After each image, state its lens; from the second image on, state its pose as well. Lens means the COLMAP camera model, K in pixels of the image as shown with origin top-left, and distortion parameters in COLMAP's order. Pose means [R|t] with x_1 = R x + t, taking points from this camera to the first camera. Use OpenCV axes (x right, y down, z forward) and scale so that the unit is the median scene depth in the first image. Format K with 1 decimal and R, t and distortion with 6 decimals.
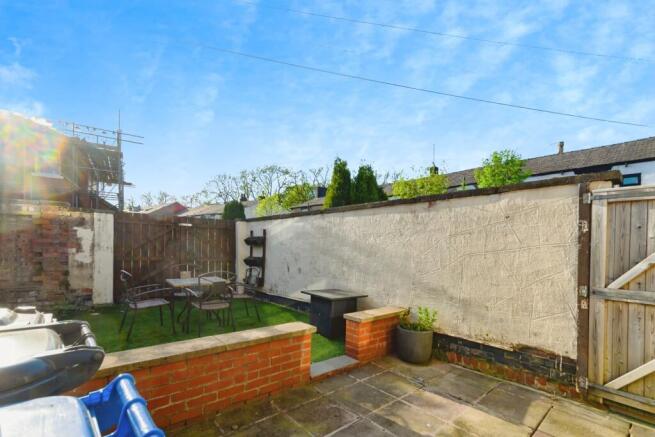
lens RADIAL K [[297.7, 0, 333.6], [0, 297.7, 218.9], [0, 0, 1]] dist [-0.000408, 0.000152]
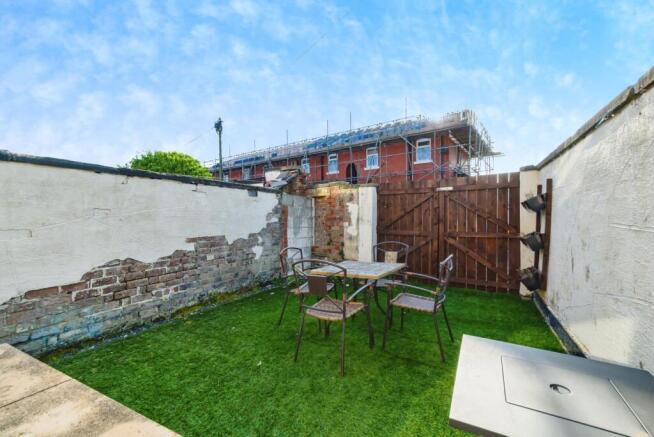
lens RADIAL K [[297.2, 0, 333.1], [0, 297.2, 218.9], [0, 0, 1]] dist [-0.000408, 0.000152]
pose [[0.328655, -0.023079, -0.944168, 0.145636], [0.112778, 0.993507, 0.014971, 0.064409], [0.937692, -0.111402, 0.329124, 0.588604]]
